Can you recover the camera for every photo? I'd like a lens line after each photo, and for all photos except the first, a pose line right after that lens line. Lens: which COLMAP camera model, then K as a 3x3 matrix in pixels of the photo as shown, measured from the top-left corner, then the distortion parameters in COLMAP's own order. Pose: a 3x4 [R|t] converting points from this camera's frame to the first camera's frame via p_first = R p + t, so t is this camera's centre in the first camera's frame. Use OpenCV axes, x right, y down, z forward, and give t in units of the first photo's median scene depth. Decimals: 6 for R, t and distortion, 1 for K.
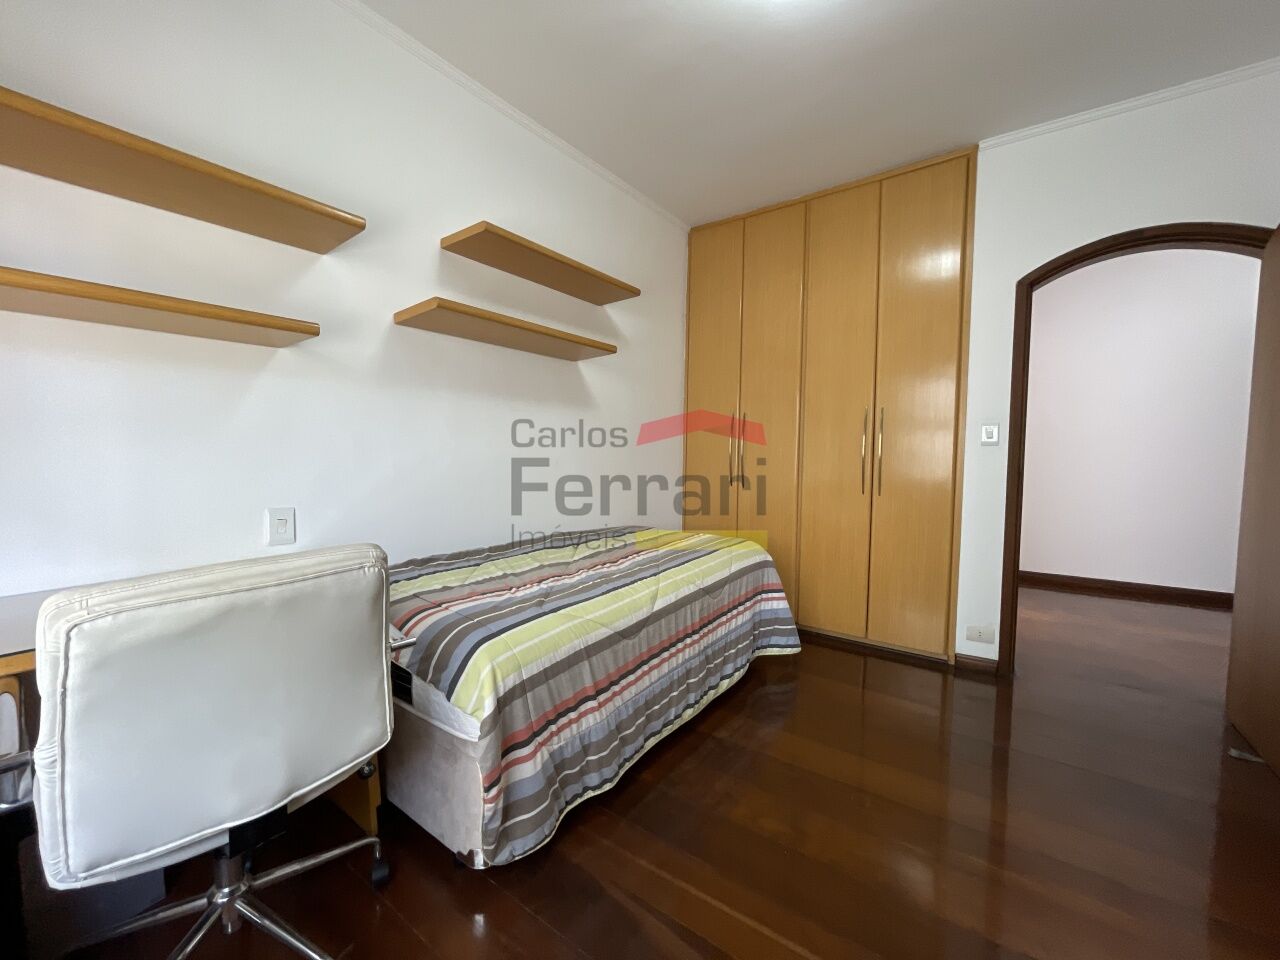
lens RADIAL K [[520.0, 0, 636.6], [0, 520.0, 472.6], [0, 0, 1]] dist [-0.003540, 0.001190]
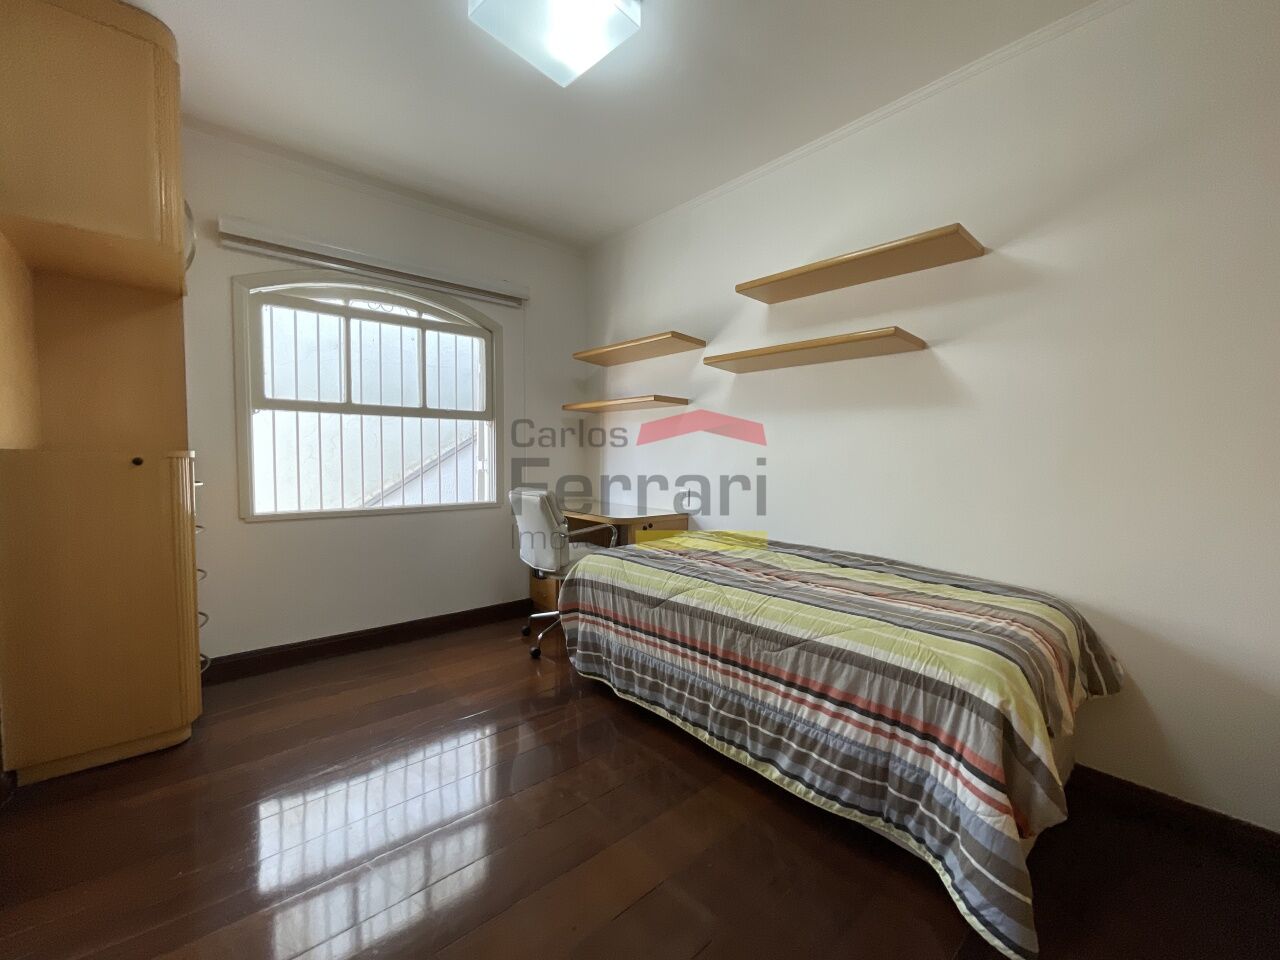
lens RADIAL K [[520.0, 0, 638.3], [0, 520.0, 480.8], [0, 0, 1]] dist [-0.003540, 0.001190]
pose [[-0.224123, 0.034680, -0.973944, 1.113689], [-0.069445, 0.996258, 0.051455, -0.042660], [0.972083, 0.079168, -0.220876, 1.137674]]
